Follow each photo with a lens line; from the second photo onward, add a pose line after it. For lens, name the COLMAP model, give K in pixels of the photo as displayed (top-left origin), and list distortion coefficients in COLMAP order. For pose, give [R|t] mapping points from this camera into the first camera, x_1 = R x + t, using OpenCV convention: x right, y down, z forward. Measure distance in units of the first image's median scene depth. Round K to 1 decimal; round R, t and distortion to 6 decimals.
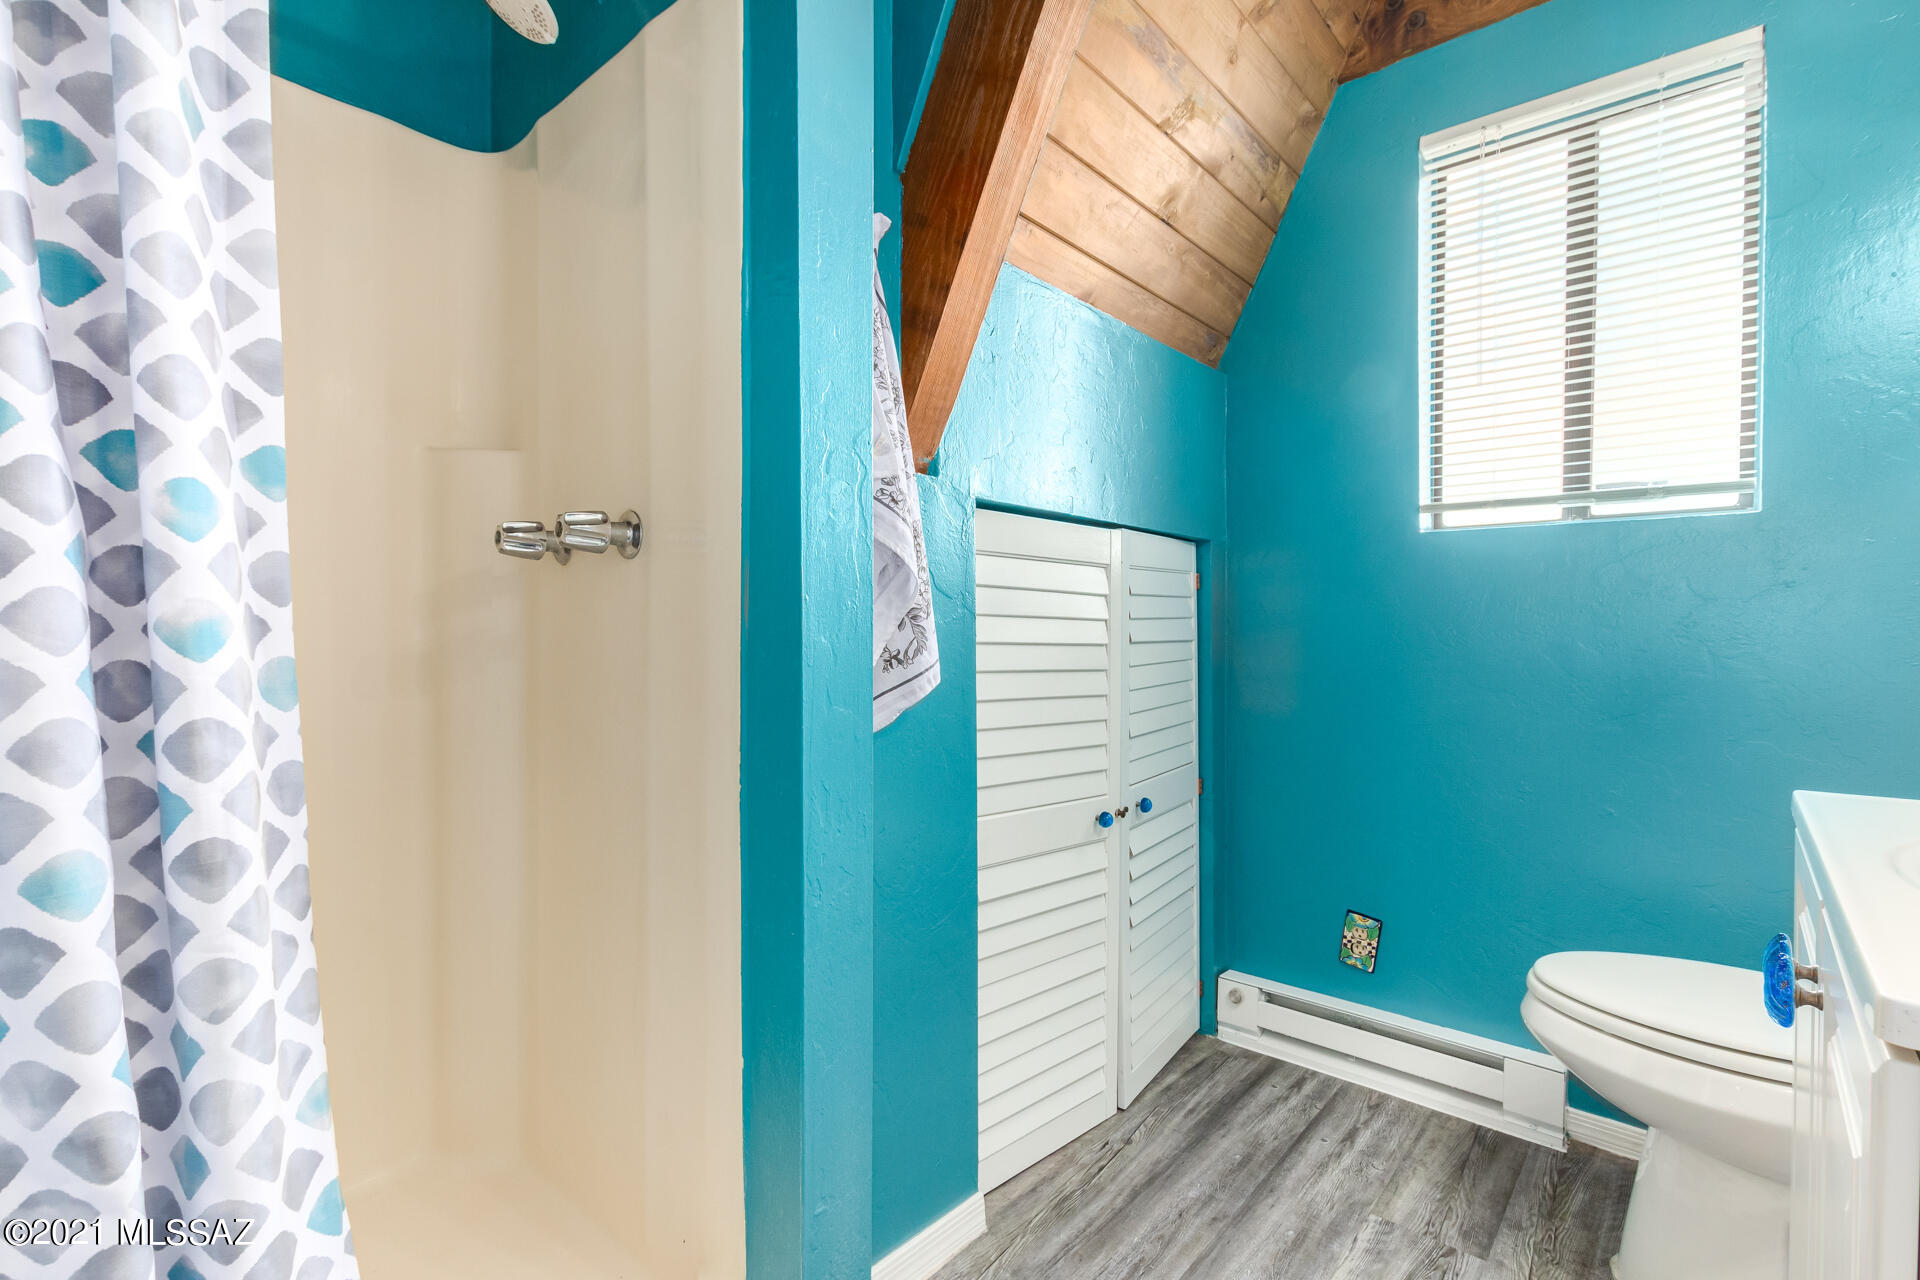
lens RADIAL K [[877.9, 0, 976.8], [0, 877.9, 641.1], [0, 0, 1]] dist [0.010500, -0.000158]
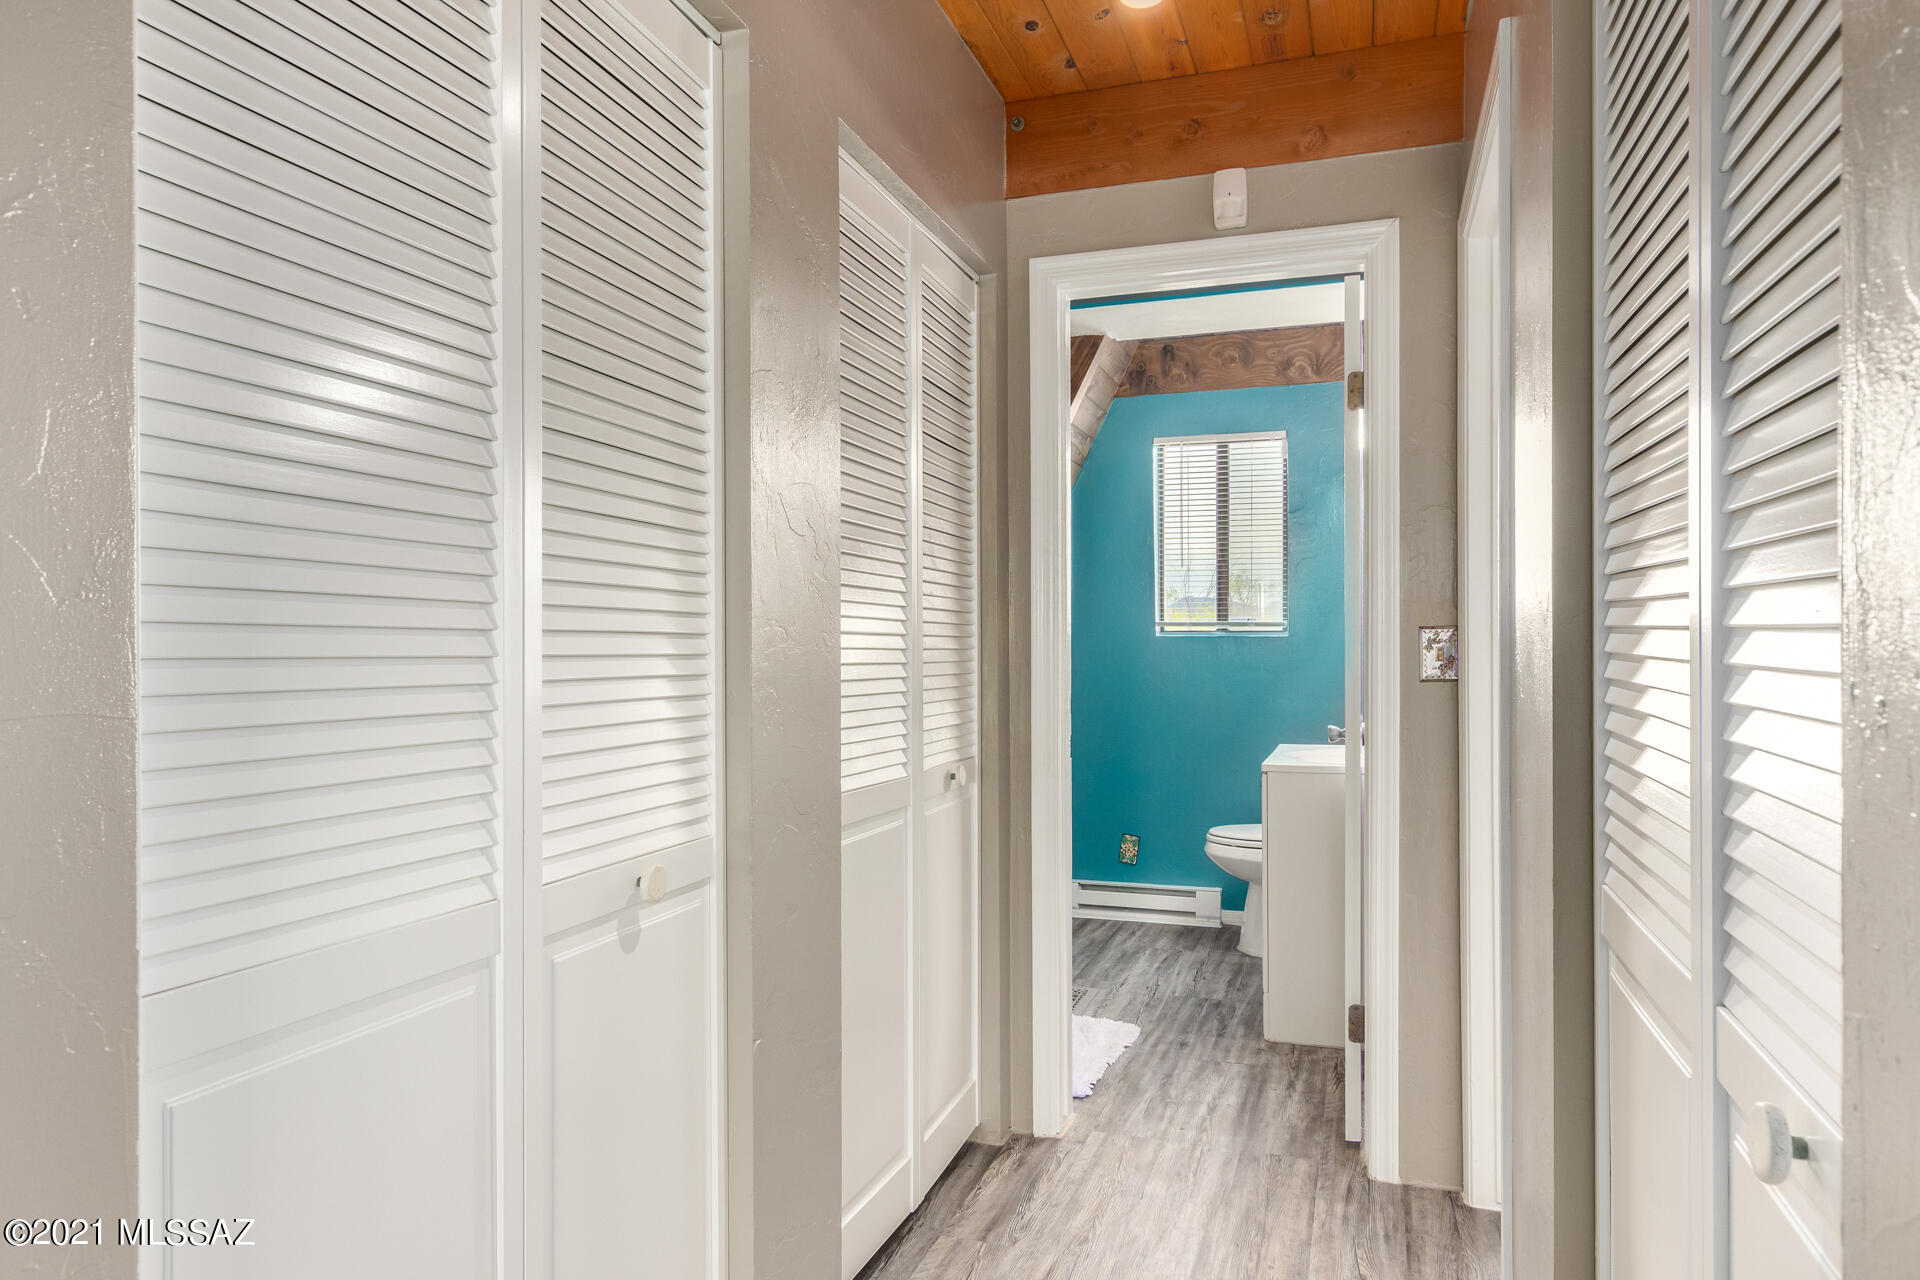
lens RADIAL K [[1151.2, 0, 953.0], [0, 1151.2, 629.8], [0, 0, 1]] dist [0.010656, 0.001142]
pose [[0.936018, 0.001981, 0.351946, -0.906110], [0.005265, 0.999793, -0.019629, -0.098715], [-0.351912, 0.020226, 0.935815, -1.369010]]
